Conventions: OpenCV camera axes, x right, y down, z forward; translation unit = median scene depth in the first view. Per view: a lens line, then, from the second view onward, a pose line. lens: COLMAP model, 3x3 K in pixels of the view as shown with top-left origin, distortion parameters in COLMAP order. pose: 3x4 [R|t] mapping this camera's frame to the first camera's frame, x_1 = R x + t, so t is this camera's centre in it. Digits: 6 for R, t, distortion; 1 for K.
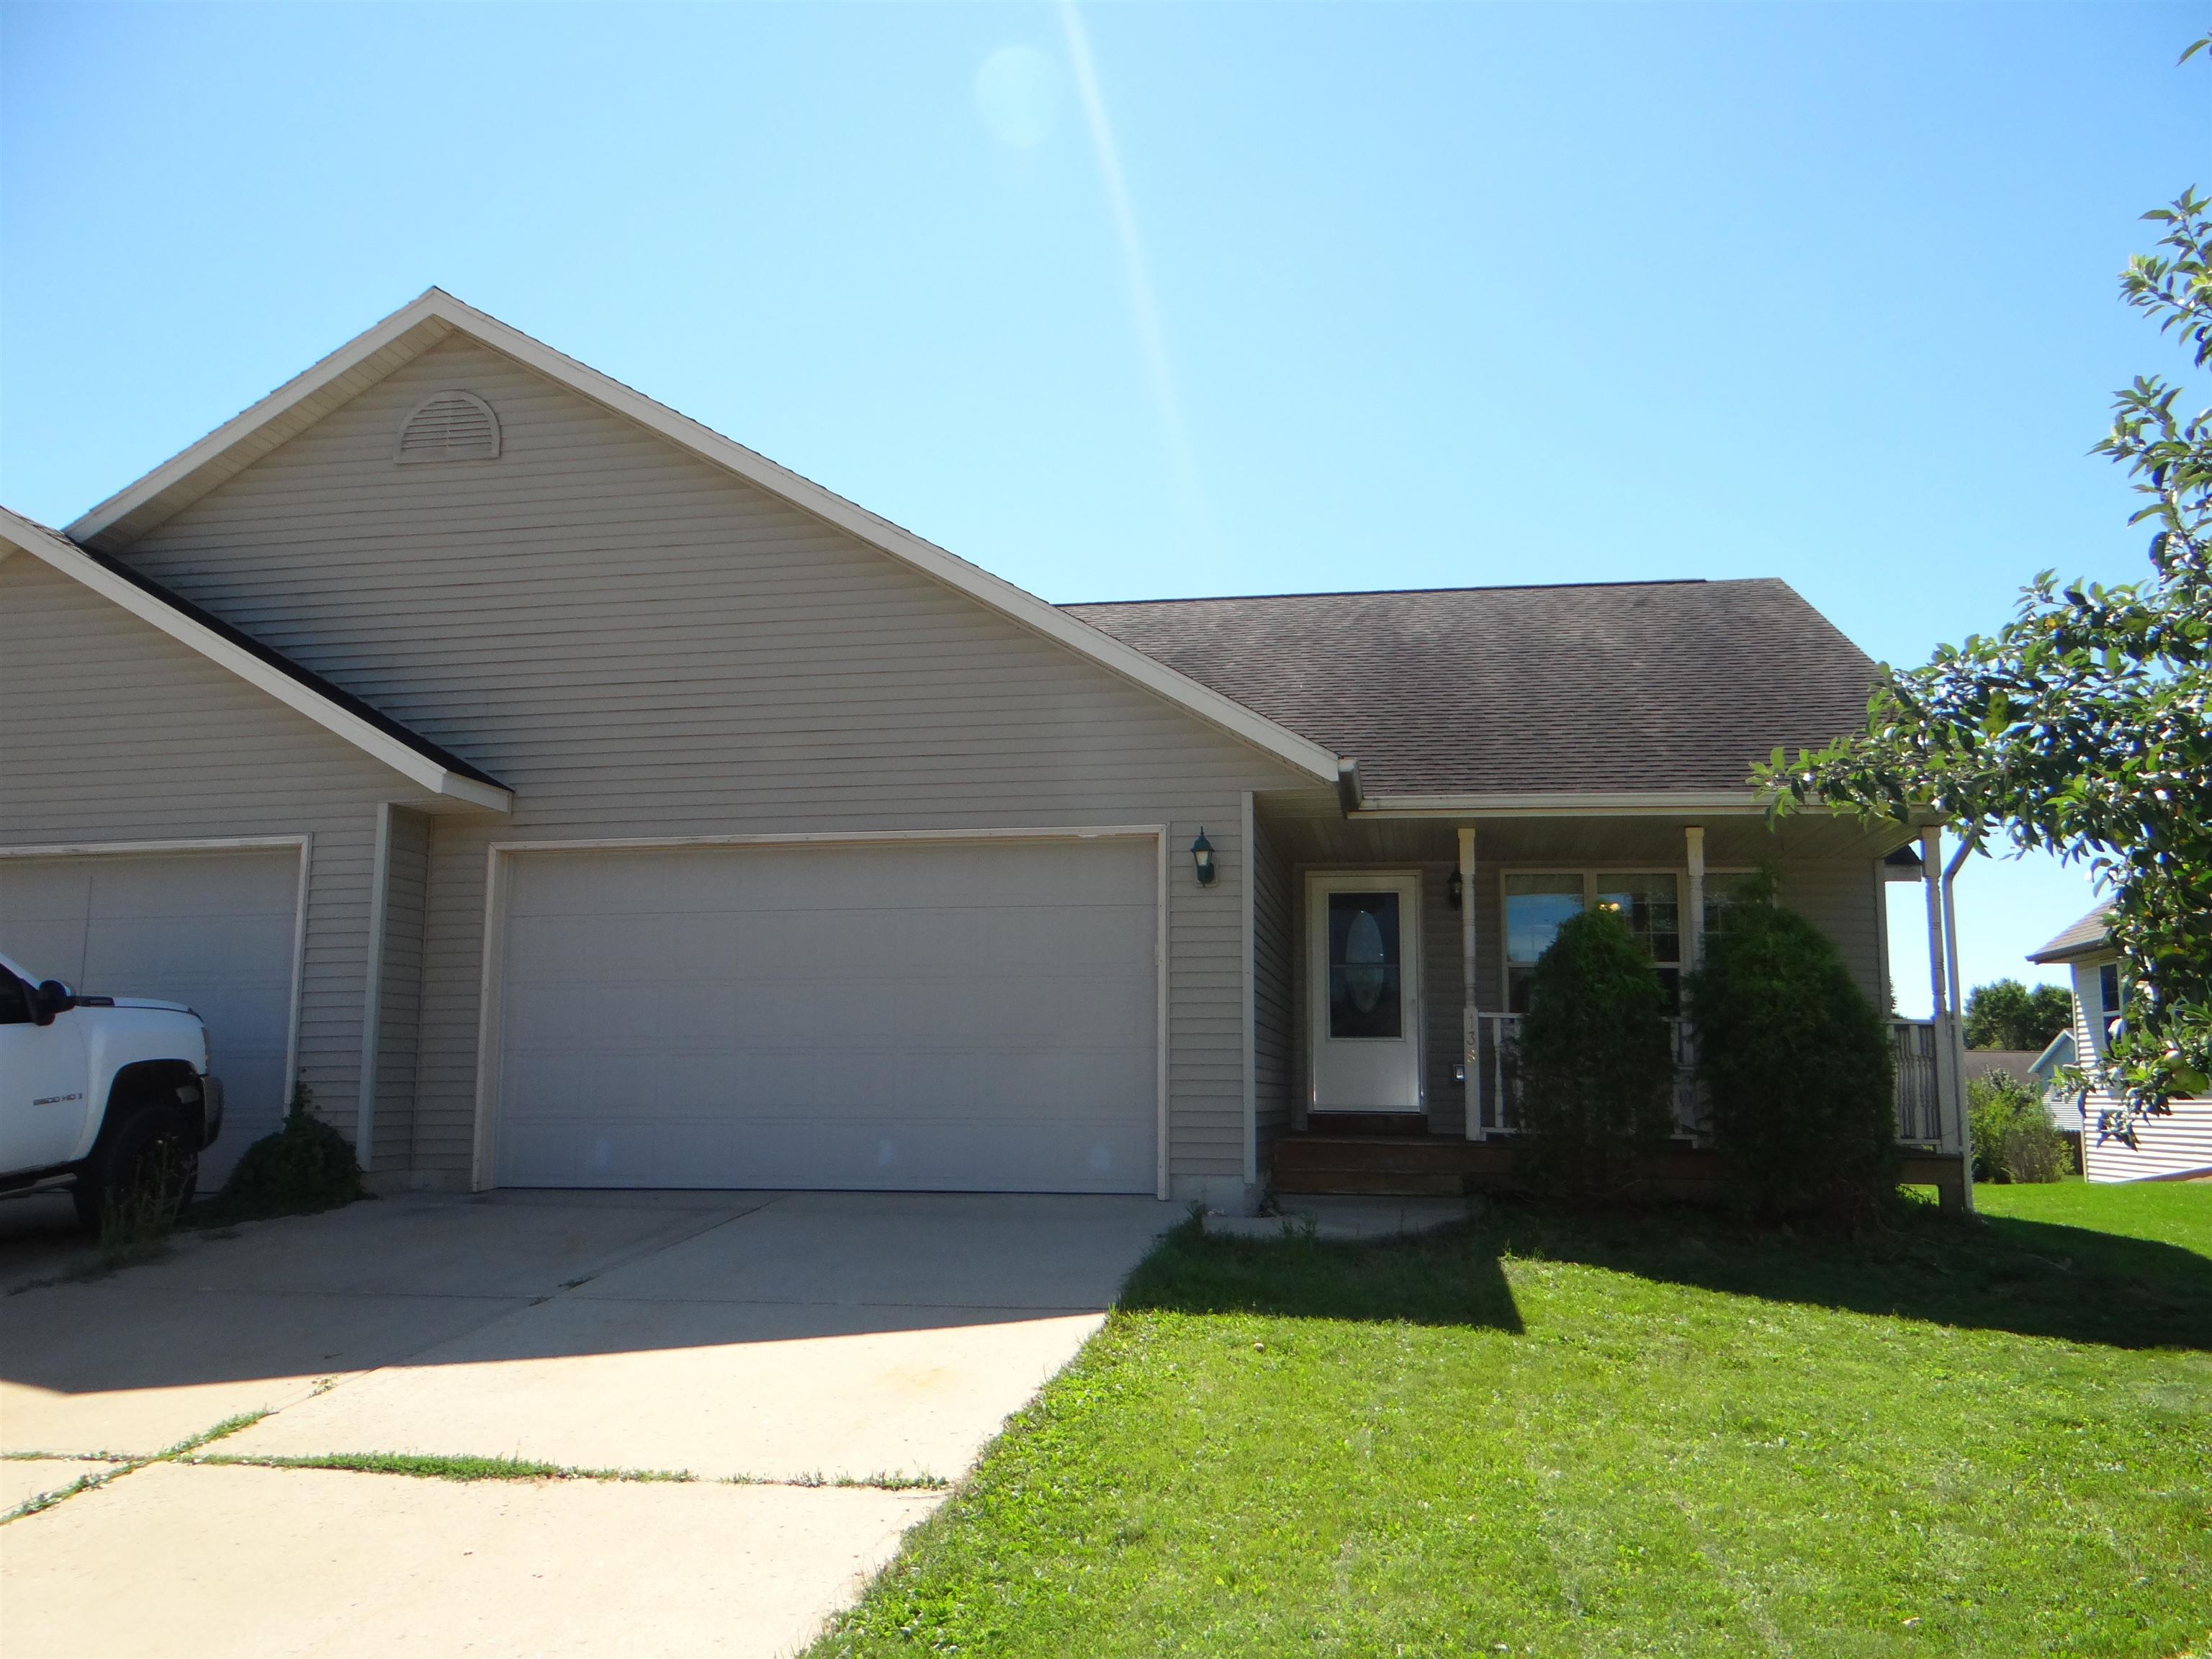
lens RADIAL K [[1734.8, 0, 1103.6], [0, 1734.8, 835.6], [0, 0, 1]] dist [0.017277, -0.009178]
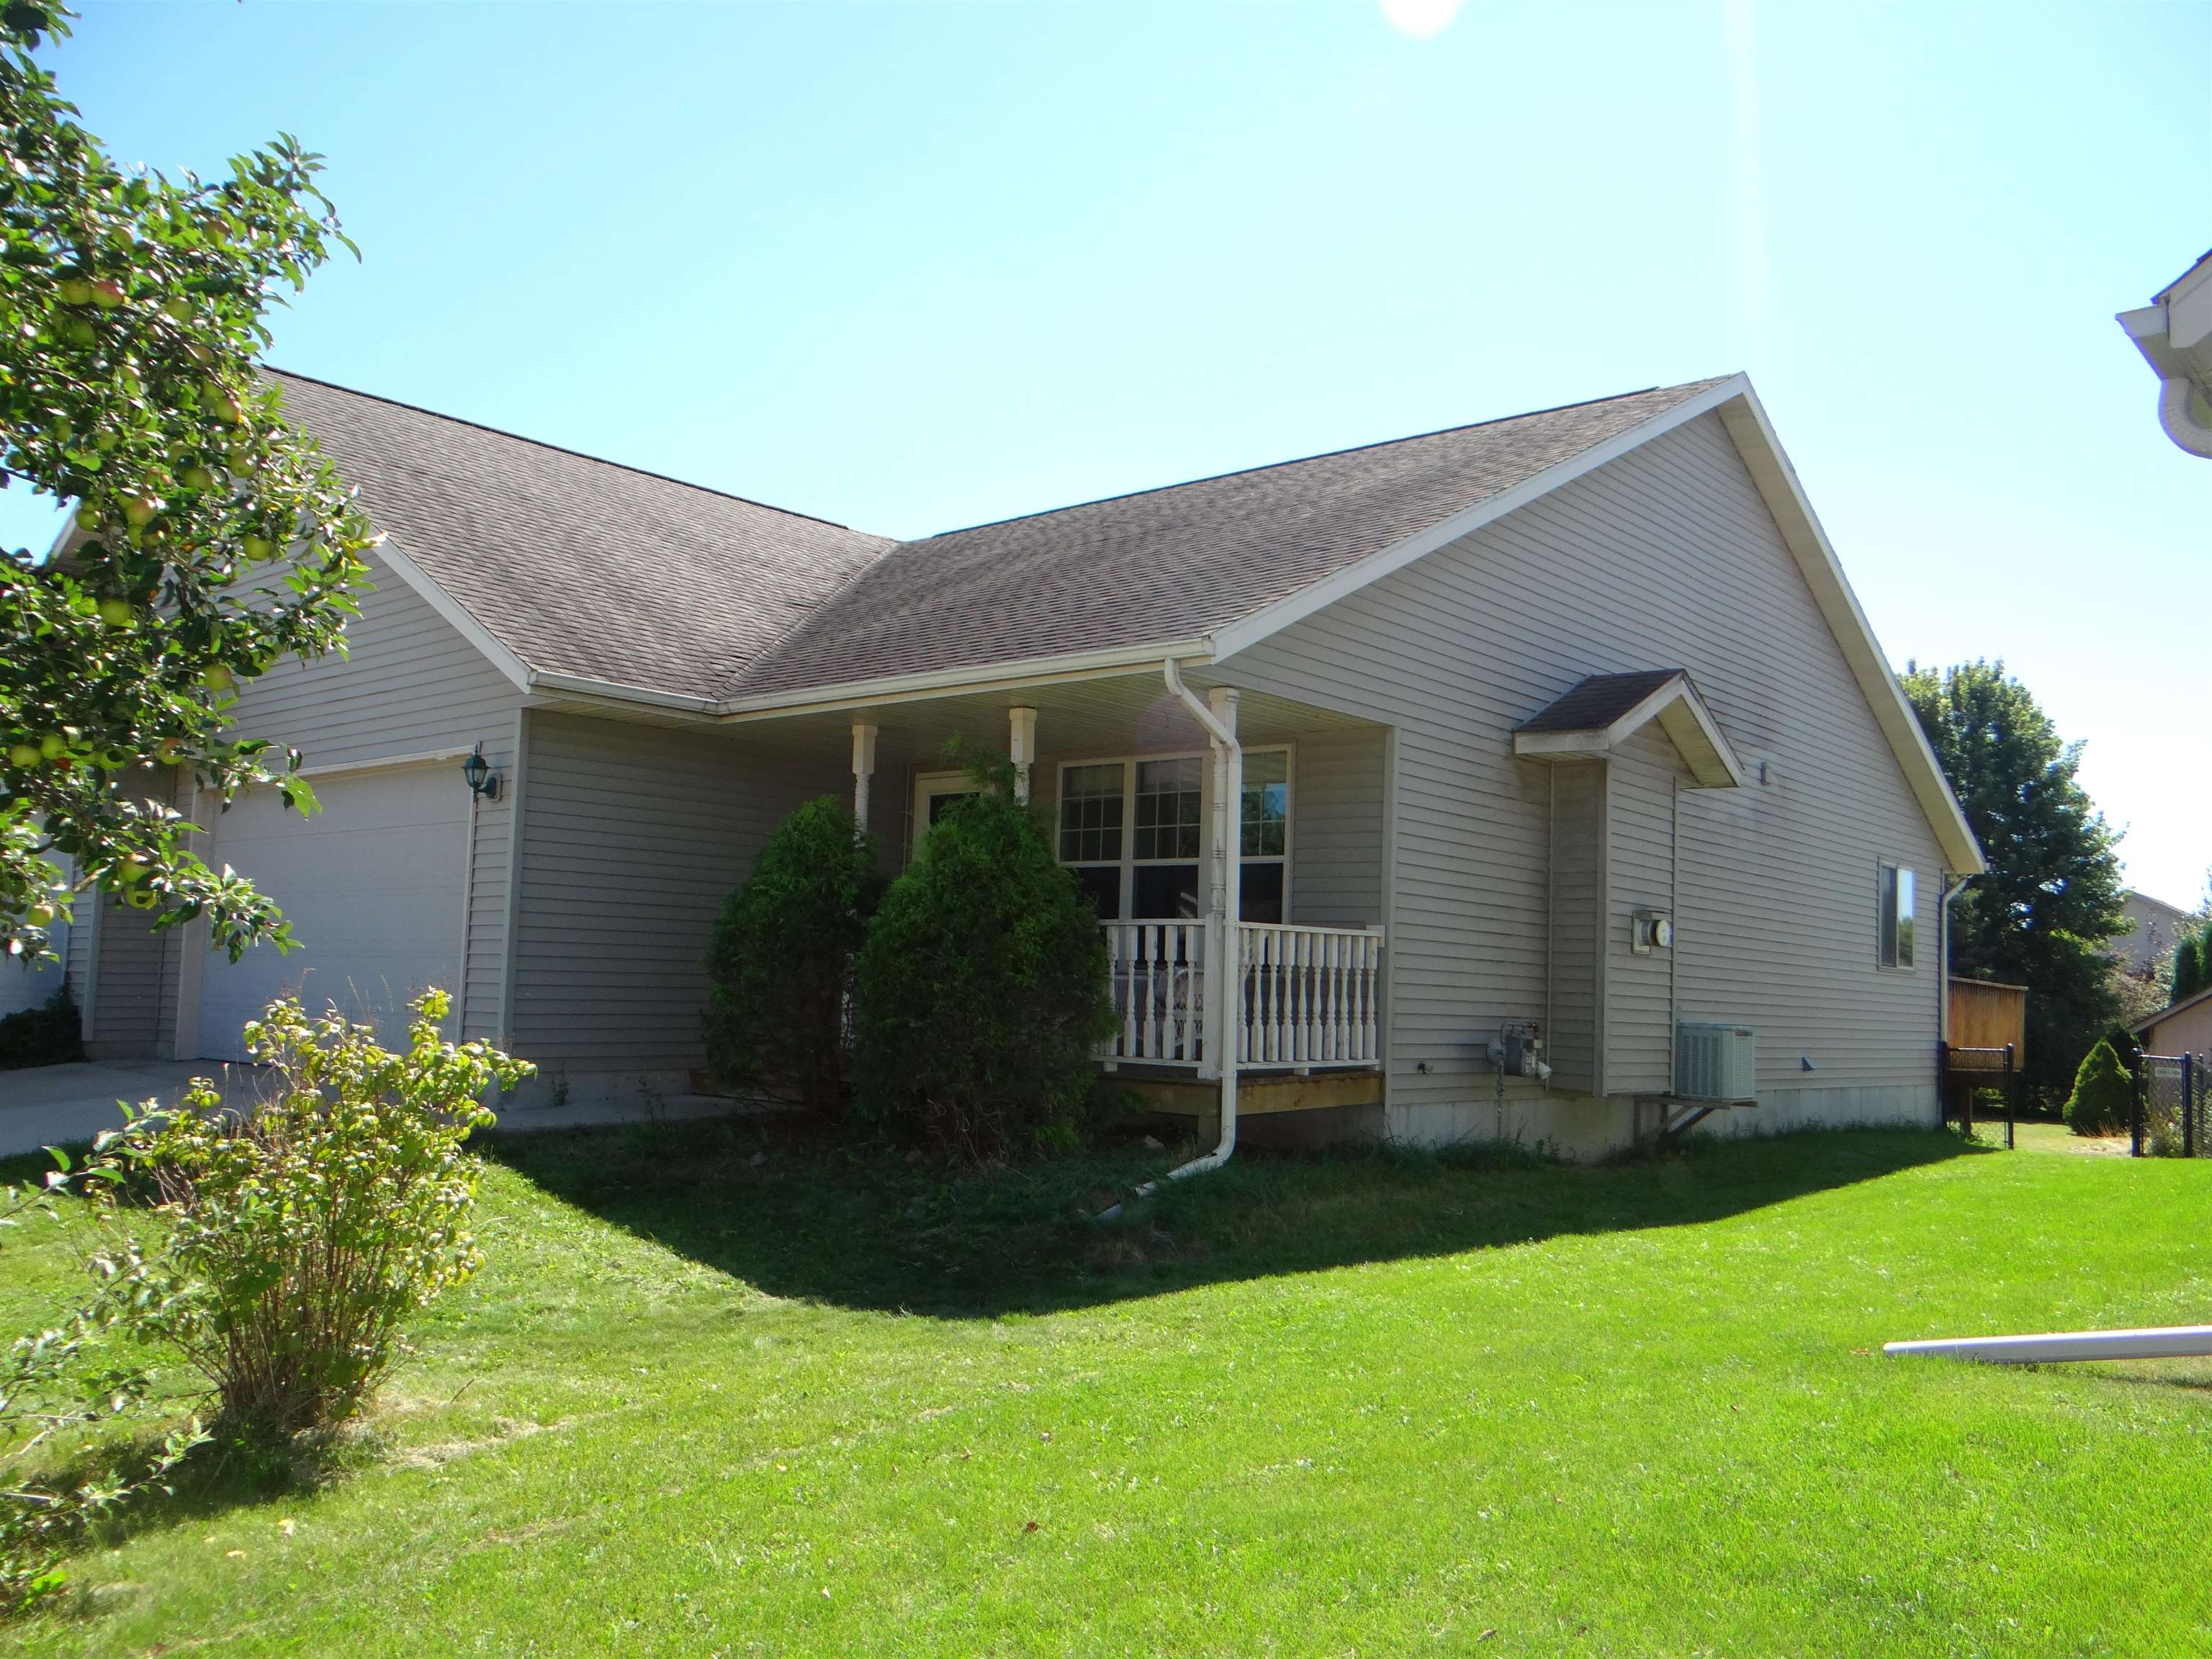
lens RADIAL K [[1733.9, 0, 1106.0], [0, 1733.9, 829.5], [0, 0, 1]] dist [0.013680, 0.006387]
pose [[0.858091, -0.030117, -0.512613, 0.837538], [0.054470, 0.997985, 0.032548, 0.030496], [0.510600, -0.055851, 0.858003, 0.247252]]
